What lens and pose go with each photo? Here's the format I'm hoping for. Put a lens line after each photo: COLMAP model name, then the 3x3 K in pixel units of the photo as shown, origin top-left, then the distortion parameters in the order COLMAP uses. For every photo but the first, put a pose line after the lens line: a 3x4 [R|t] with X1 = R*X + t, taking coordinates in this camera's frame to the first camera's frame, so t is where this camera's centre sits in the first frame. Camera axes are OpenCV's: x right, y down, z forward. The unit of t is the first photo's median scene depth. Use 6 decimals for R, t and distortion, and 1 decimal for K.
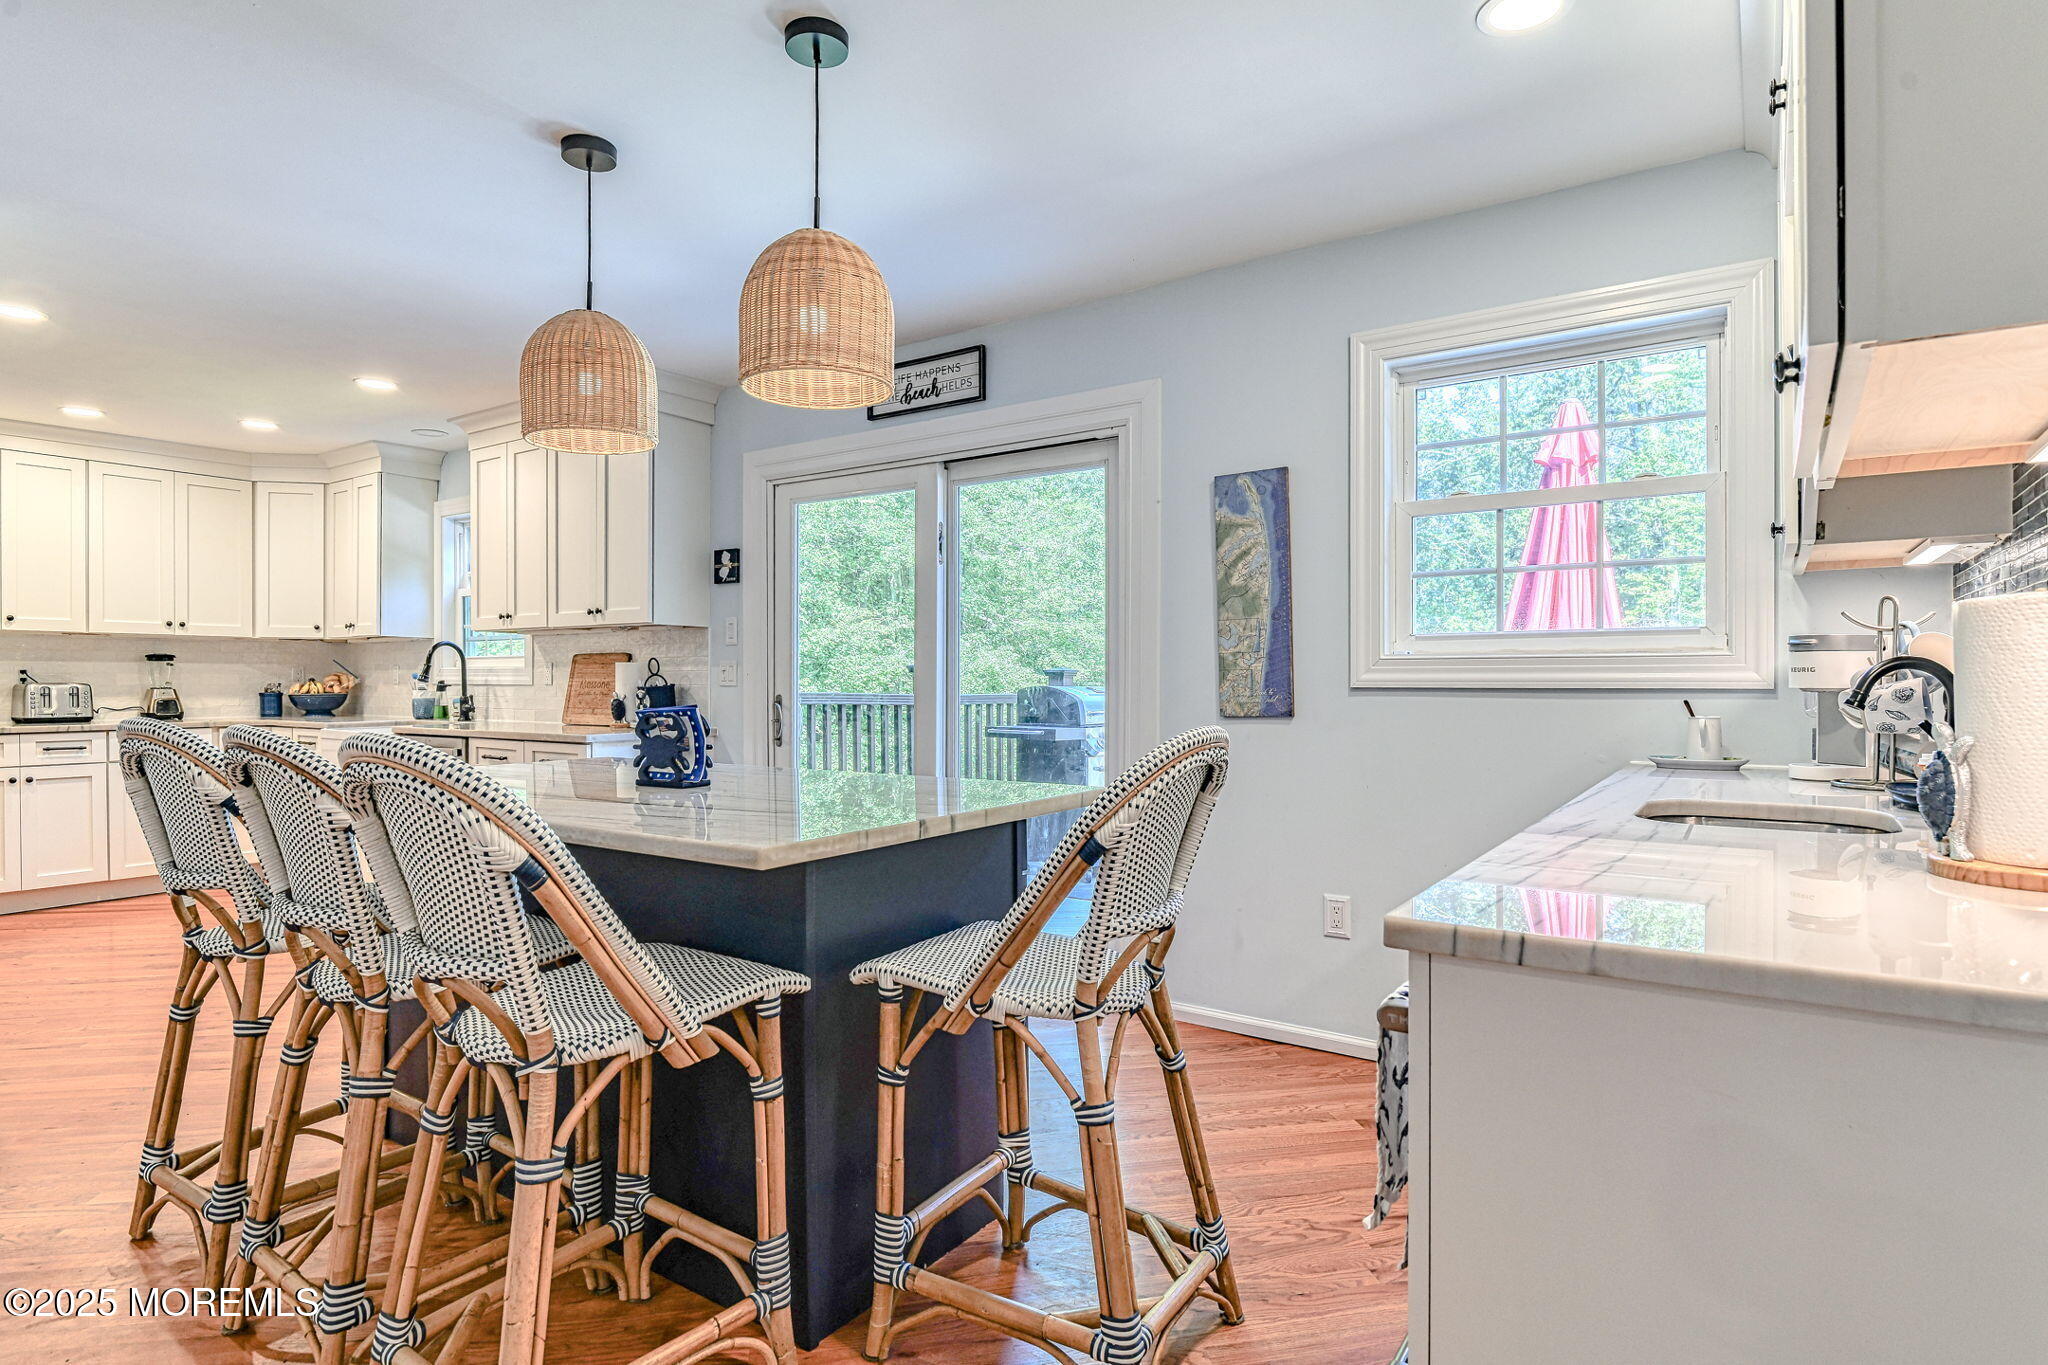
lens RADIAL K [[1084.6, 0, 1027.7], [0, 1084.6, 691.0], [0, 0, 1]] dist [-0.014378, -0.001919]
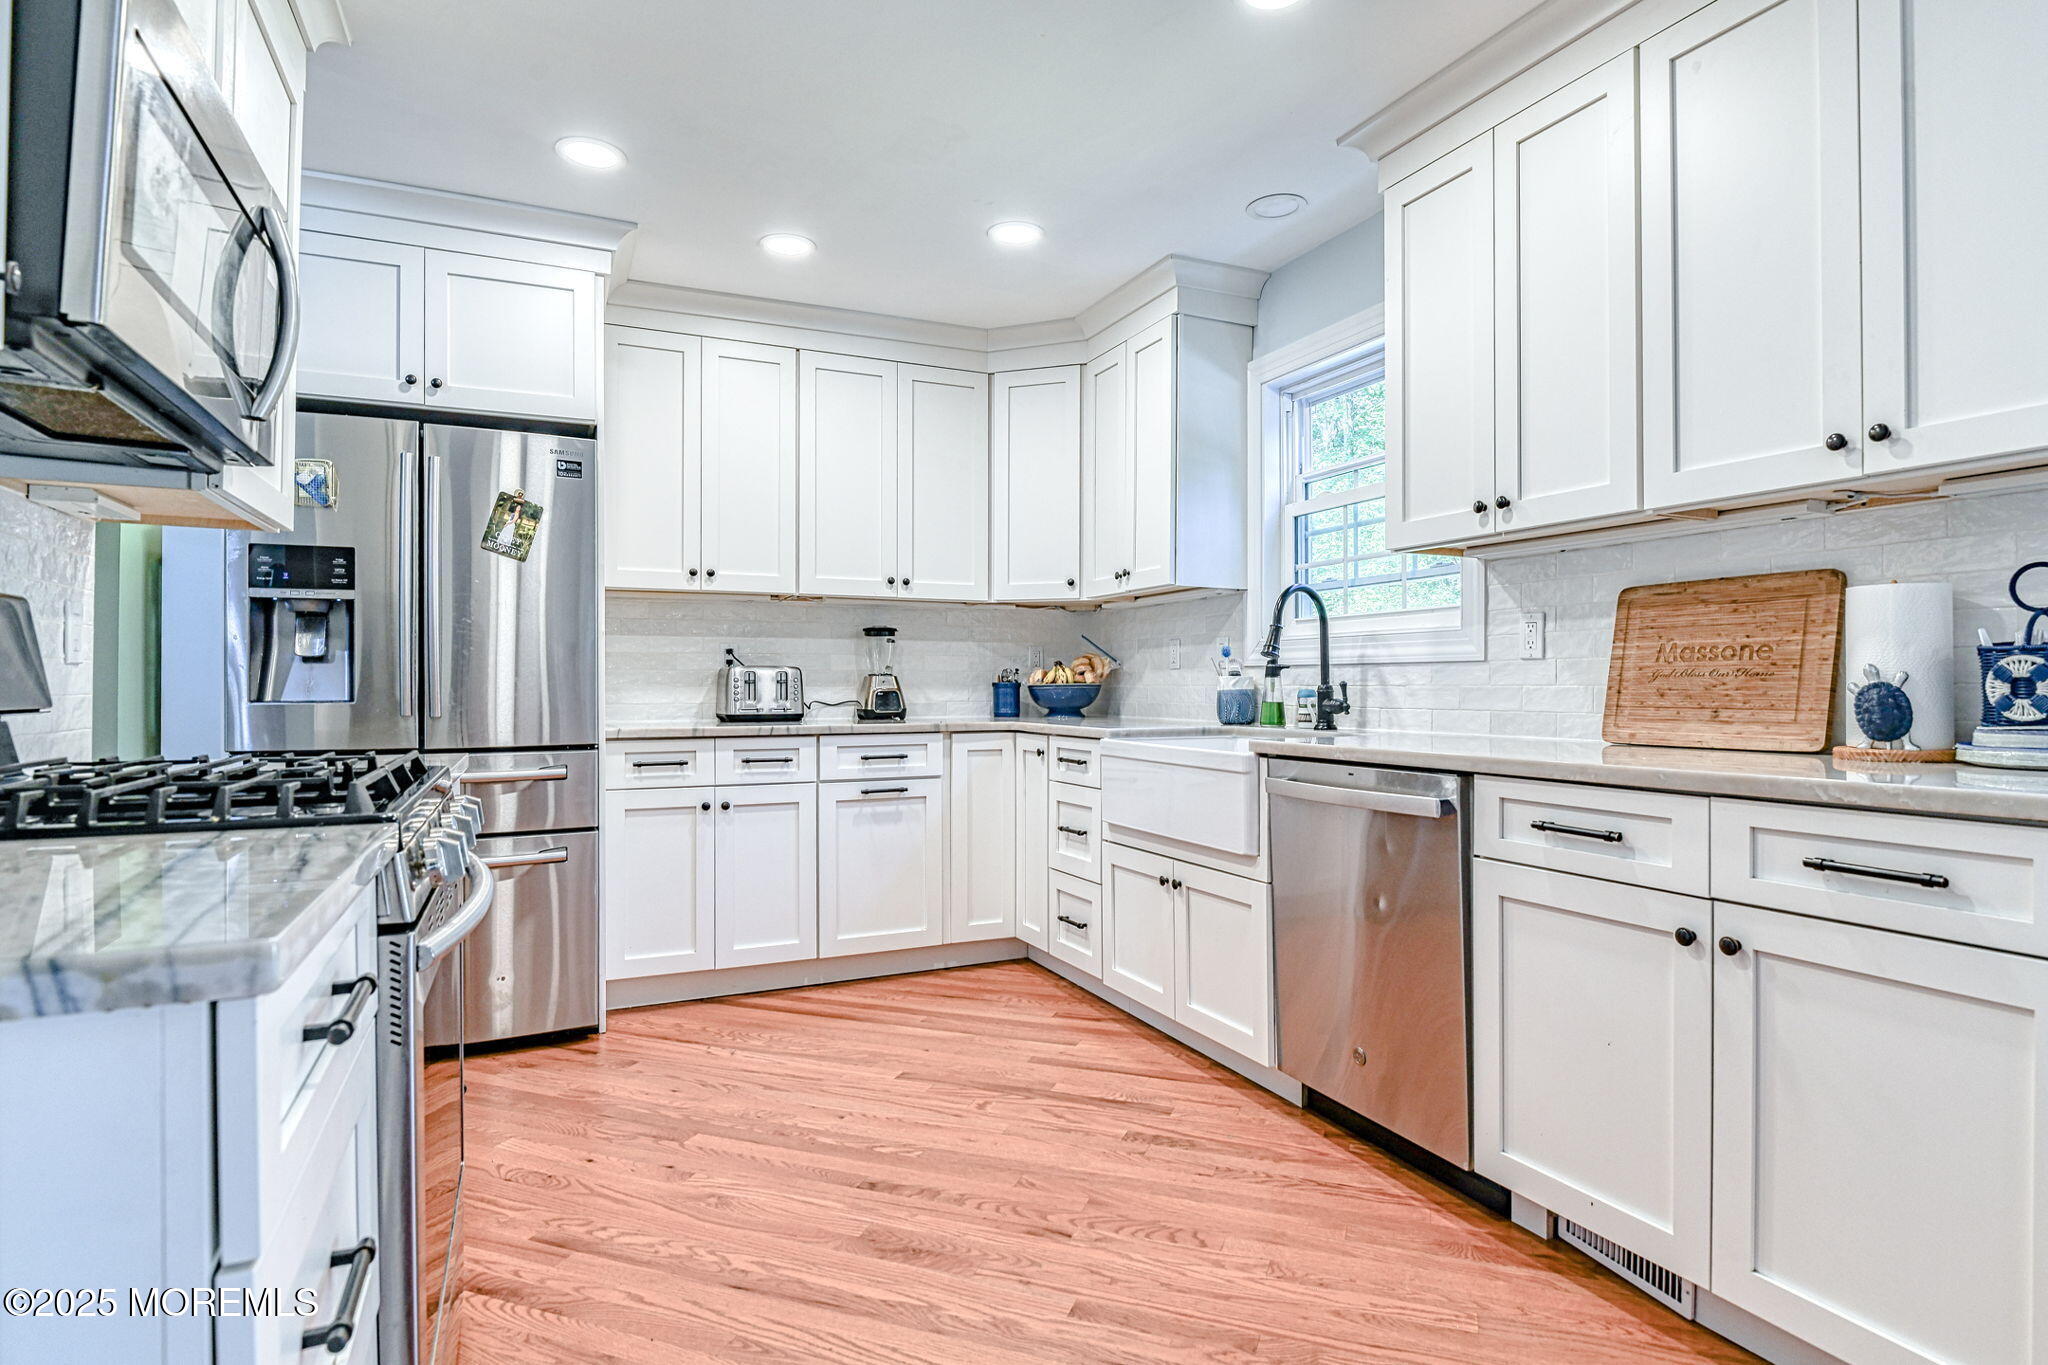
lens RADIAL K [[1084.6, 0, 1023.5], [0, 1084.6, 681.4], [0, 0, 1]] dist [-0.014378, -0.001919]
pose [[0.858528, -0.002721, -0.512760, -0.362467], [-0.003956, 0.999921, -0.011930, 0.009982], [0.512752, 0.012271, 0.858449, 0.437929]]
